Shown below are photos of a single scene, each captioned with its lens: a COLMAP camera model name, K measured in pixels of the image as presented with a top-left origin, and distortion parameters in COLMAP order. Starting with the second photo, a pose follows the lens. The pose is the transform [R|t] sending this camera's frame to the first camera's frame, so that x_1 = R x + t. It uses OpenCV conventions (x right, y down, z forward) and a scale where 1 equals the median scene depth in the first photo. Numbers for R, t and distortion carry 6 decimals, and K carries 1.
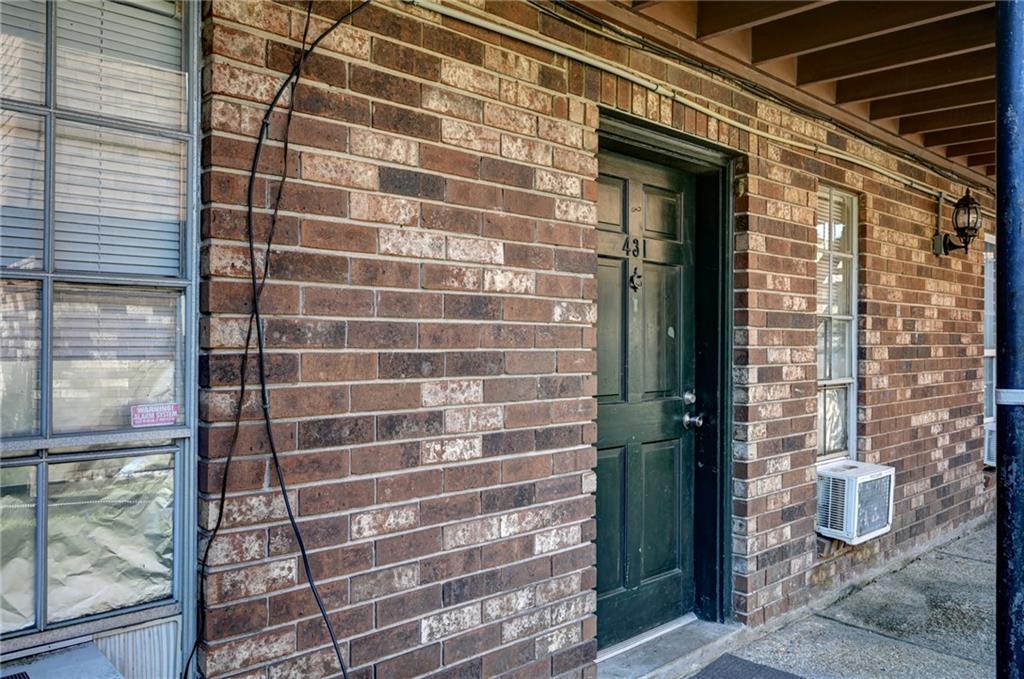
lens RADIAL K [[803.3, 0, 512.0], [0, 803.3, 341.0], [0, 0, 1]] dist [0.000888, 0.001046]
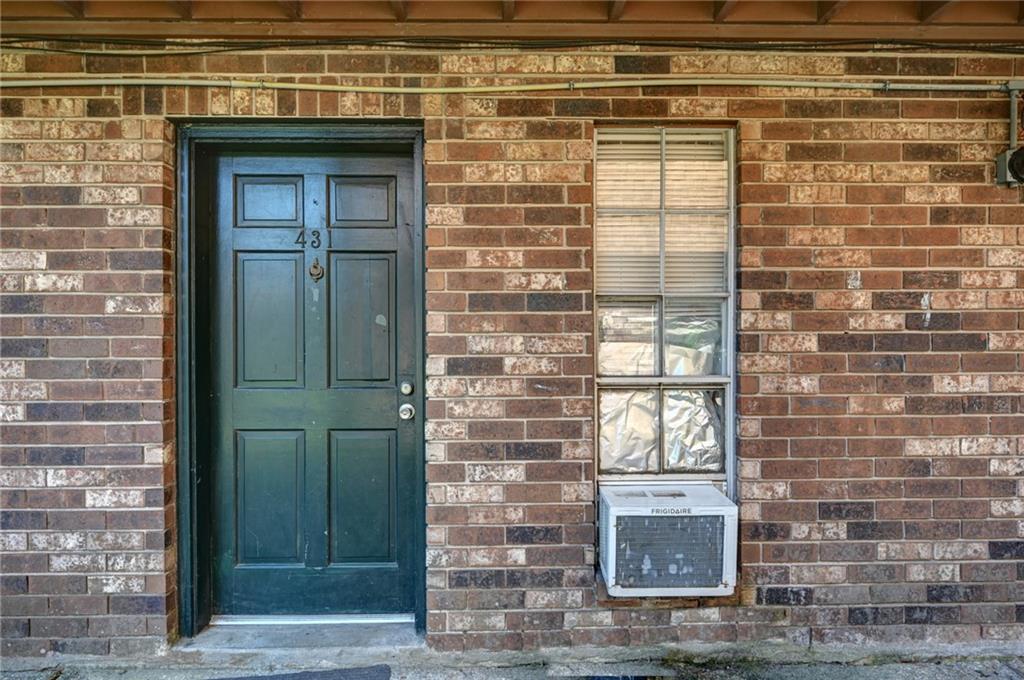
lens RADIAL K [[588.4, 0, 512.0], [0, 588.4, 338.9], [0, 0, 1]] dist [-0.002997, 0.001129]
pose [[0.725393, -0.003836, -0.688324, 1.090975], [0.006801, 0.999976, 0.001594, 0.016351], [0.688301, -0.005837, 0.725402, 0.793875]]
